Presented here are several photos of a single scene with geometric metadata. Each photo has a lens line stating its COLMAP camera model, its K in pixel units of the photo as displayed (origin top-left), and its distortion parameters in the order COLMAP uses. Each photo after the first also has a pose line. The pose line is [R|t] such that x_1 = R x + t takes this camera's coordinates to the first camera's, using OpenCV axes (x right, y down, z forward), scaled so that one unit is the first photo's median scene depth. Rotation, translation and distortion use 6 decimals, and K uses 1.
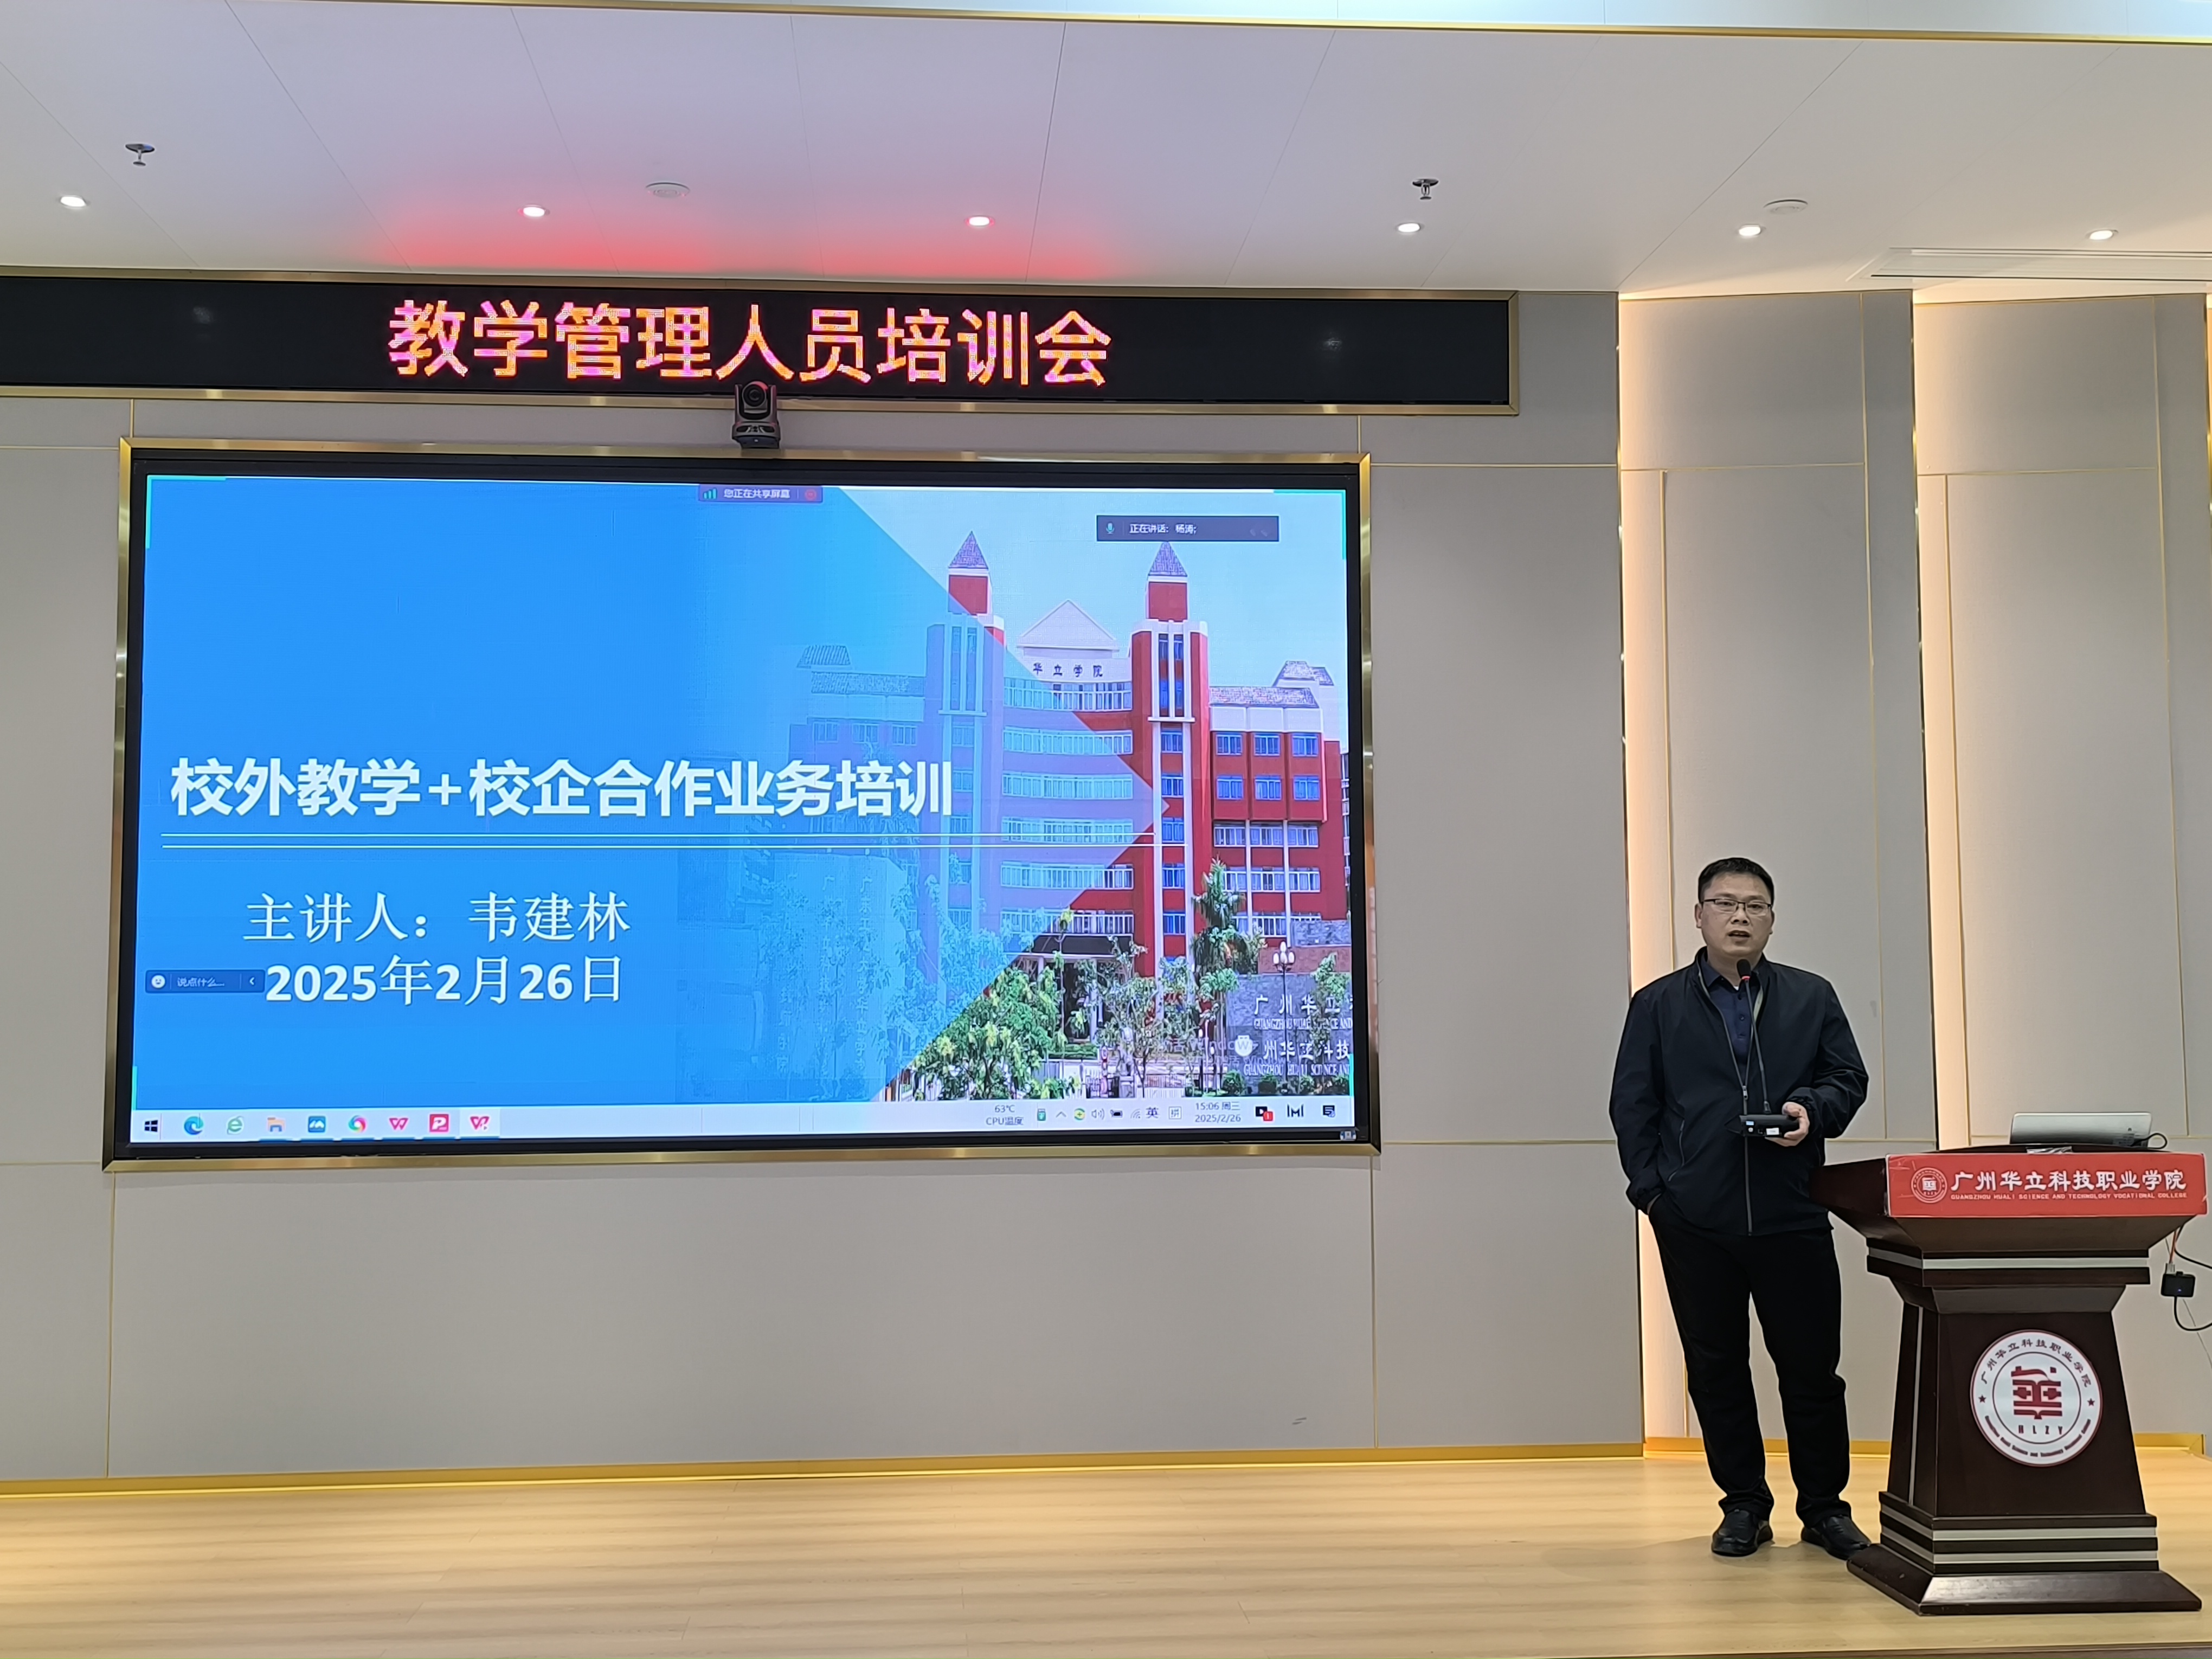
lens RADIAL K [[2260.9, 0, 1130.2], [0, 2260.9, 771.4], [0, 0, 1]] dist [0.047741, 0.000162]
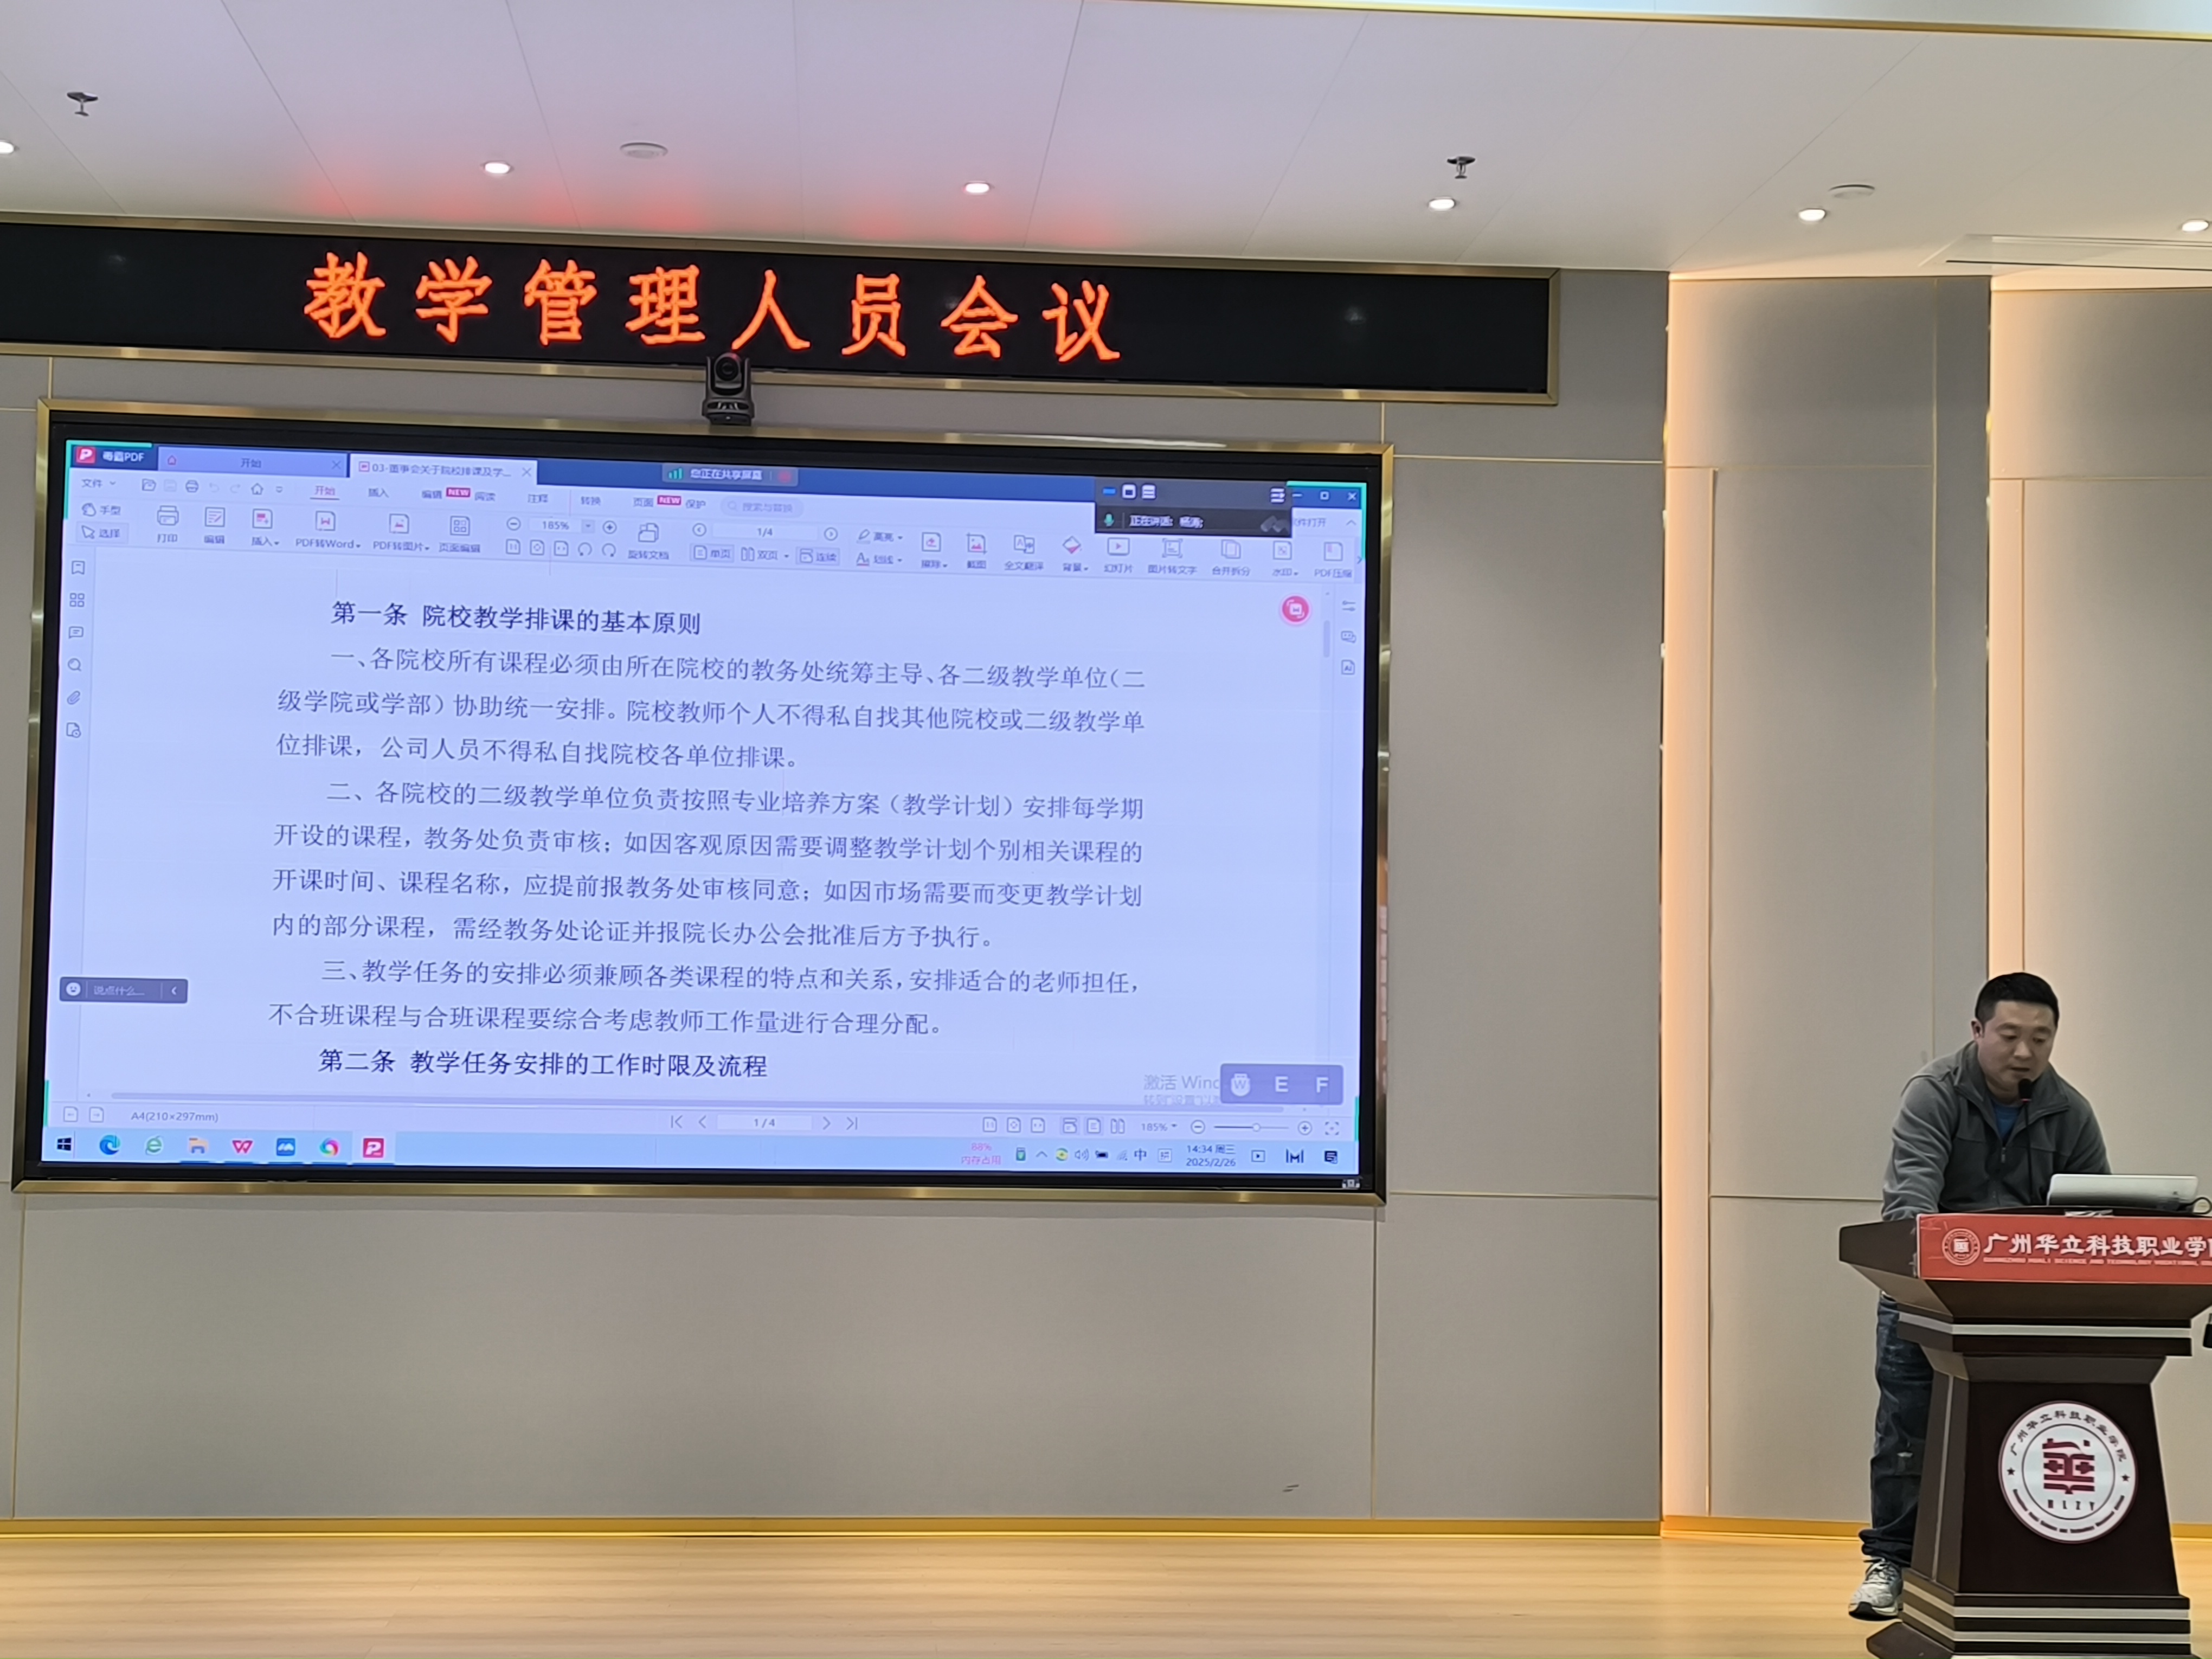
lens RADIAL K [[2738.8, 0, 1106.0], [0, 2738.8, 829.5], [0, 0, 1]] dist [0.002124, 0.214735]
pose [[0.999741, 0.022189, 0.005036, -0.014253], [-0.022338, 0.999247, 0.031733, -0.018826], [-0.004328, -0.031837, 0.999484, -0.125695]]
